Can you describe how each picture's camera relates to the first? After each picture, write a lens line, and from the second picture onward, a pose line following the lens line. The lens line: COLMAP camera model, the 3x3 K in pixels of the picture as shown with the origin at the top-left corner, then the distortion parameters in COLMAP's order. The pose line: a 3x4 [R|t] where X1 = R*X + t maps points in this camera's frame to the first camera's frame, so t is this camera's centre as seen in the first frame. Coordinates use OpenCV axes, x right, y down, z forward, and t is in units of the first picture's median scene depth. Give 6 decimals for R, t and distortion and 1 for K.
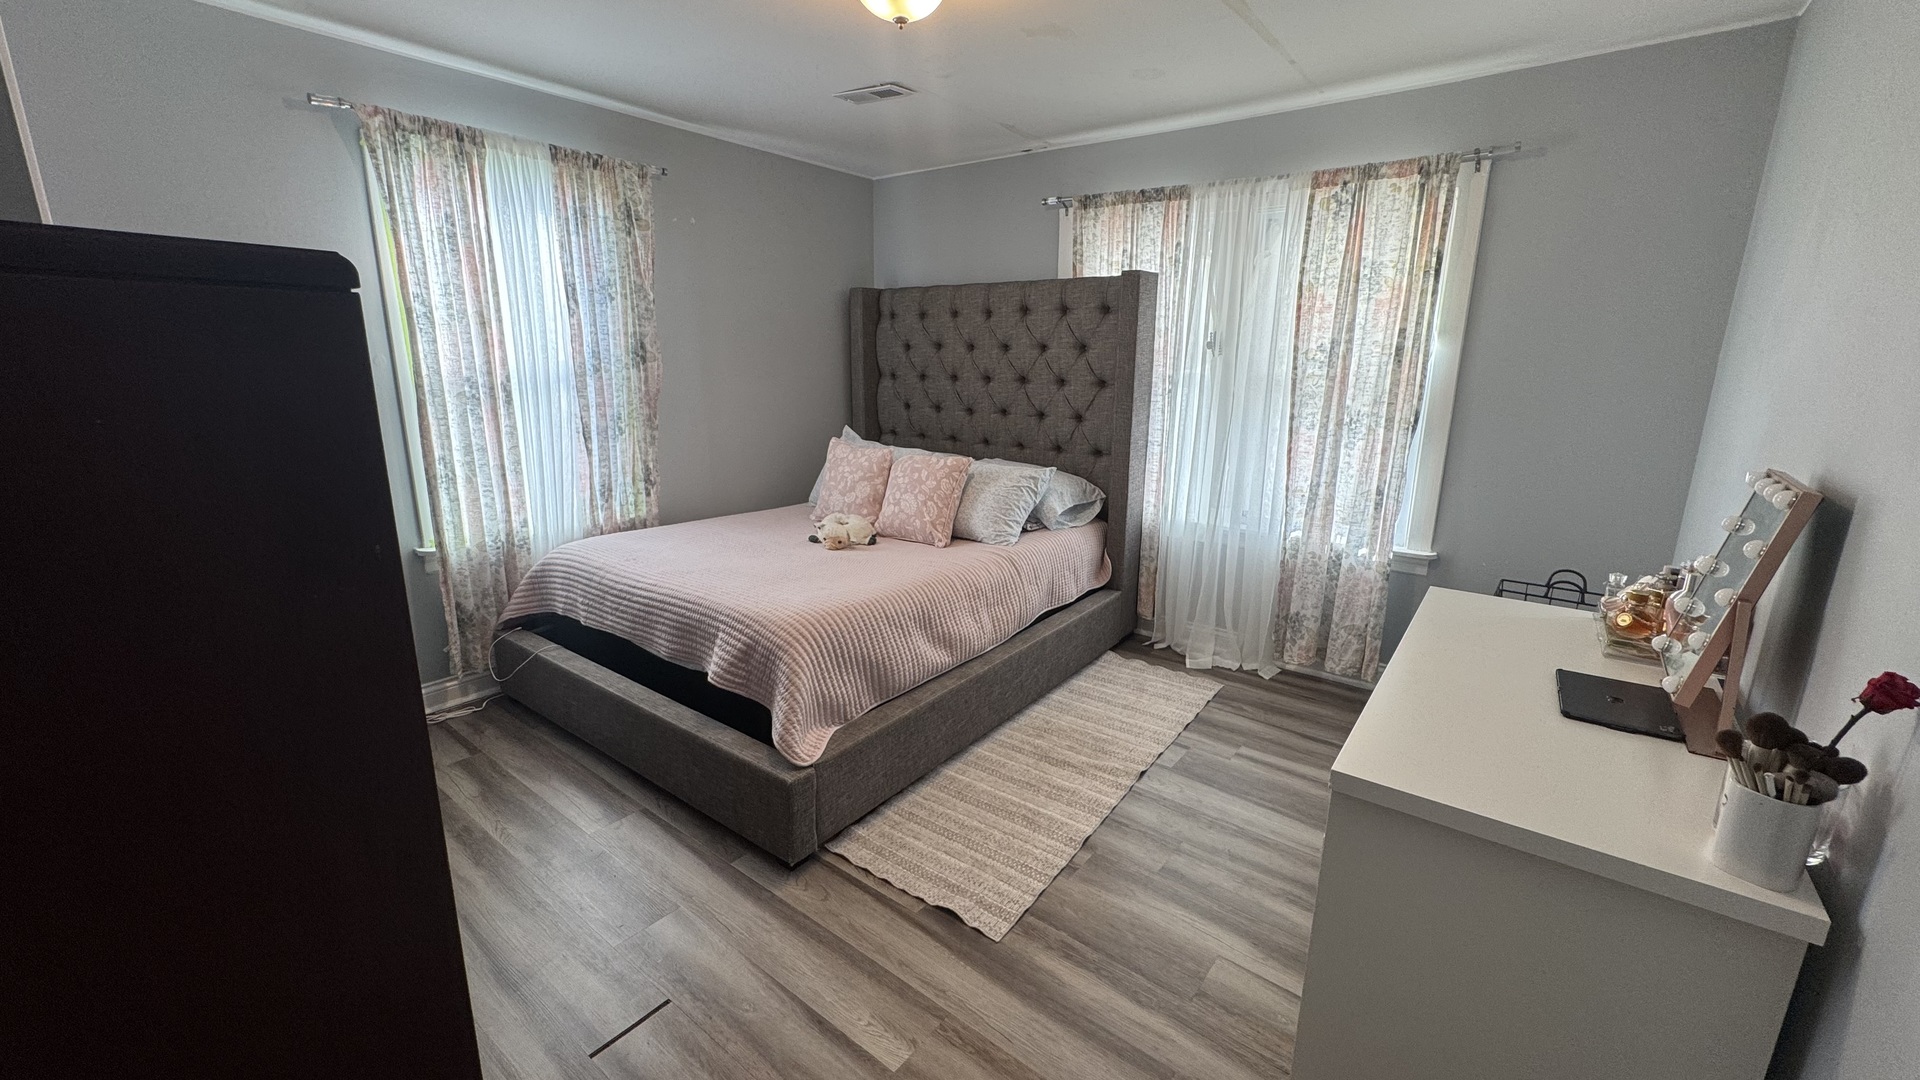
lens RADIAL K [[757.9, 0, 954.5], [0, 757.9, 544.9], [0, 0, 1]] dist [-0.002433, -0.000203]
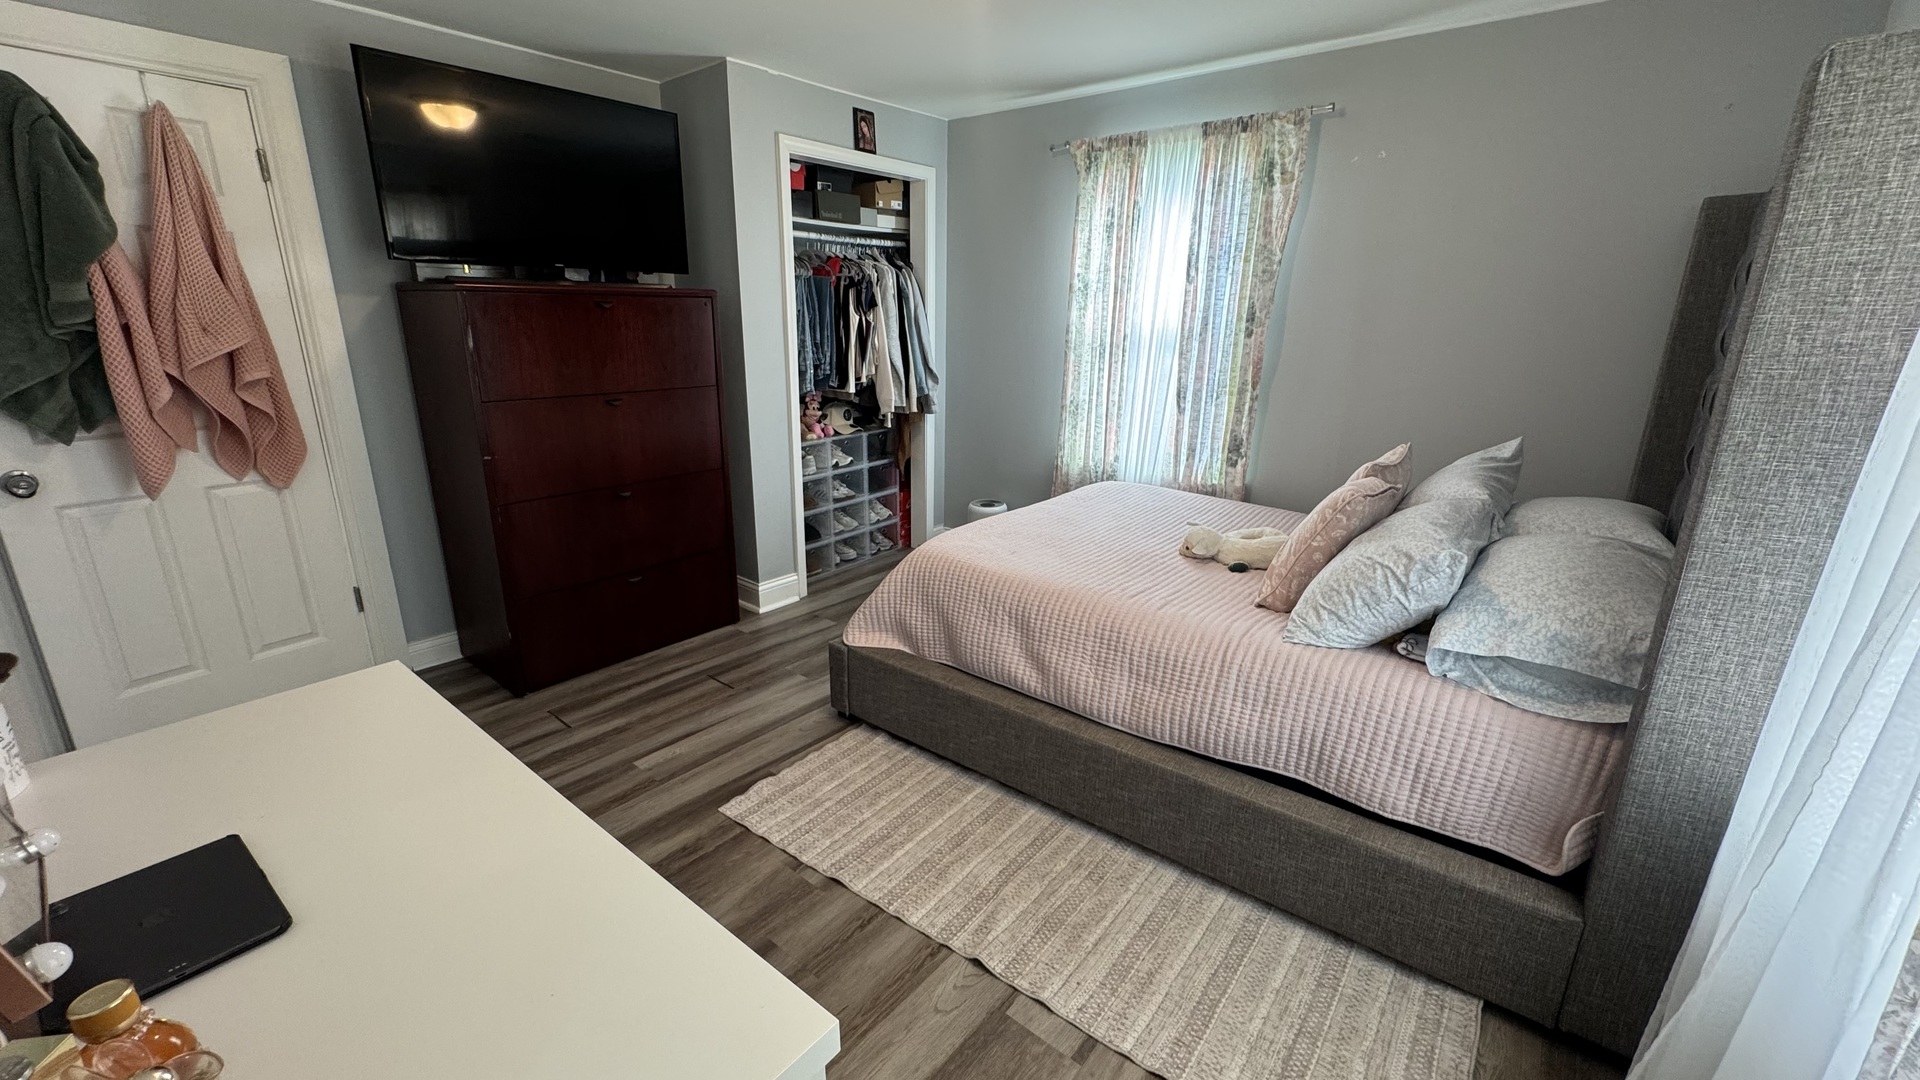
lens RADIAL K [[757.9, 0, 951.1], [0, 757.9, 541.3], [0, 0, 1]] dist [-0.002433, -0.000203]
pose [[-0.026364, 0.275905, -0.960823, 0.658658], [-0.254395, 0.927662, 0.273362, -0.174004], [0.966741, 0.251636, 0.045731, 0.733145]]
